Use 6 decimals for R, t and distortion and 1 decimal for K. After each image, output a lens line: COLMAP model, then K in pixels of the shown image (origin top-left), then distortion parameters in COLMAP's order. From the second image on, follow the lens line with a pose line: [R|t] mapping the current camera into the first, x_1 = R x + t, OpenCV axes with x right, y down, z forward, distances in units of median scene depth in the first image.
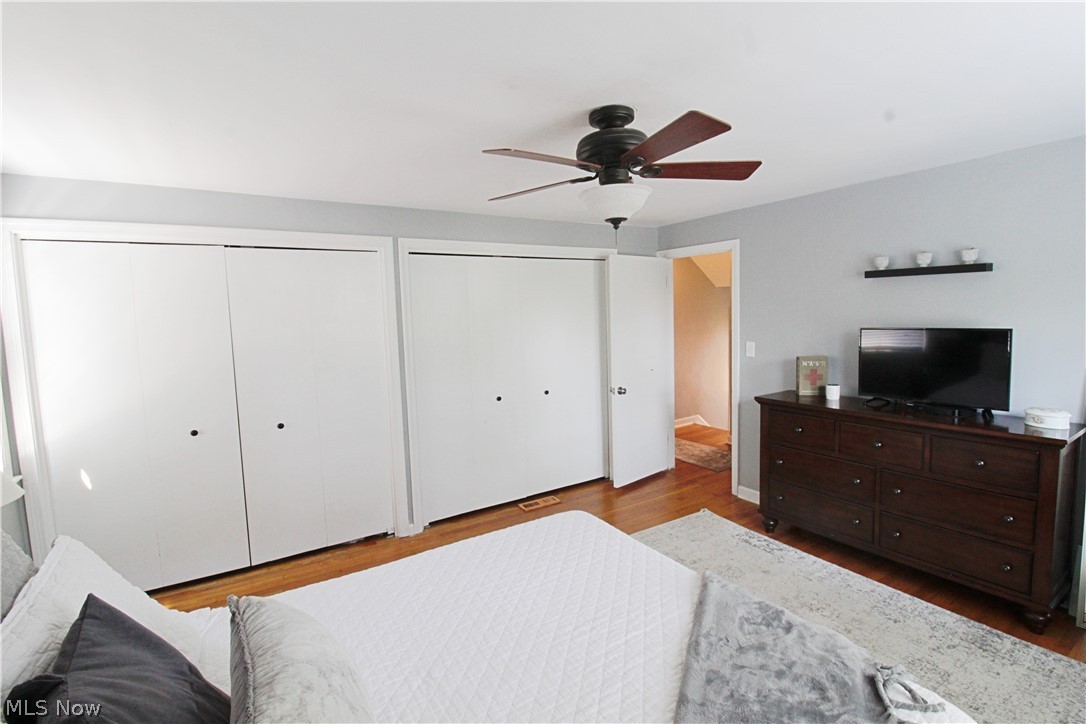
lens RADIAL K [[500.9, 0, 544.5], [0, 500.9, 352.1], [0, 0, 1]] dist [0.000178, -0.012620]
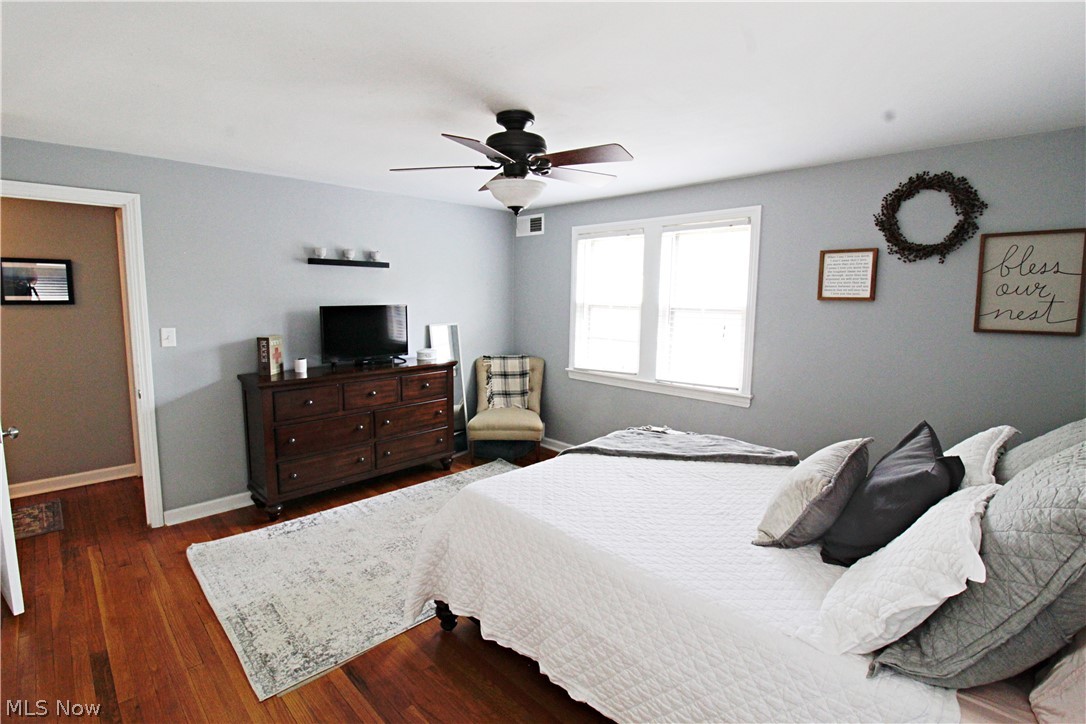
lens RADIAL K [[500.9, 0, 544.5], [0, 500.9, 352.1], [0, 0, 1]] dist [0.000178, -0.012620]
pose [[-0.214944, -0.092682, 0.972219, -0.629256], [0.074499, 0.991030, 0.110946, -0.032944], [-0.973781, 0.096276, -0.206111, 0.724863]]
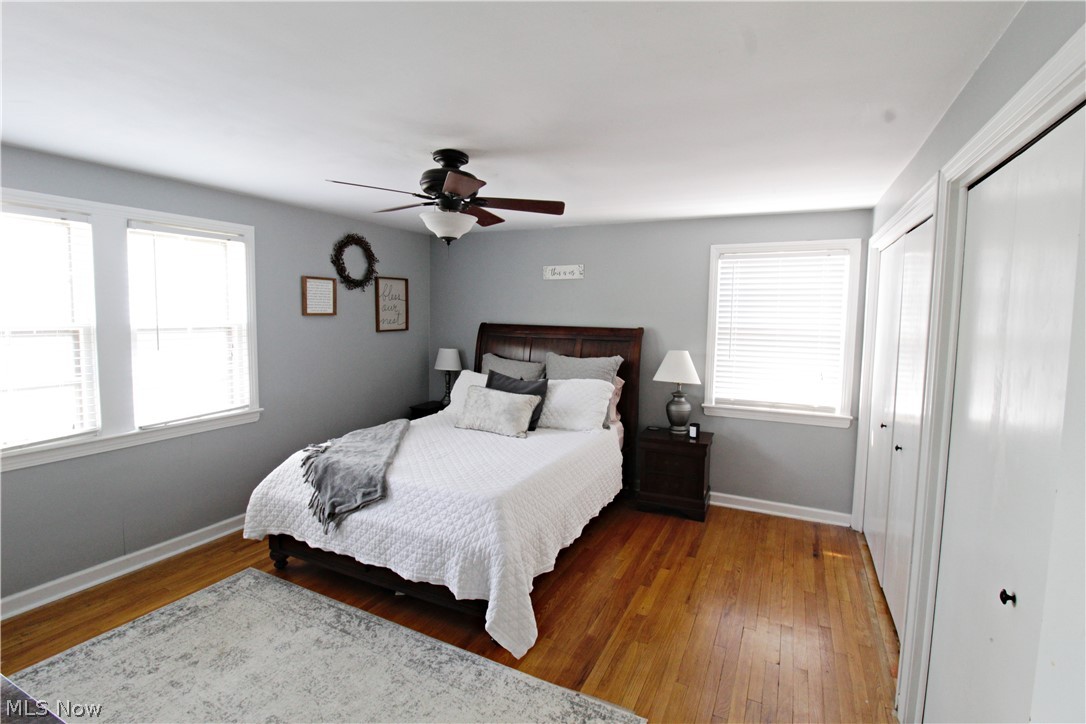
lens RADIAL K [[500.9, 0, 544.5], [0, 500.9, 352.1], [0, 0, 1]] dist [0.000178, -0.012620]
pose [[-0.858983, 0.053304, -0.509222, 0.347283], [-0.036005, 0.985815, 0.163927, -0.118596], [0.510736, 0.159145, -0.844880, 1.335254]]
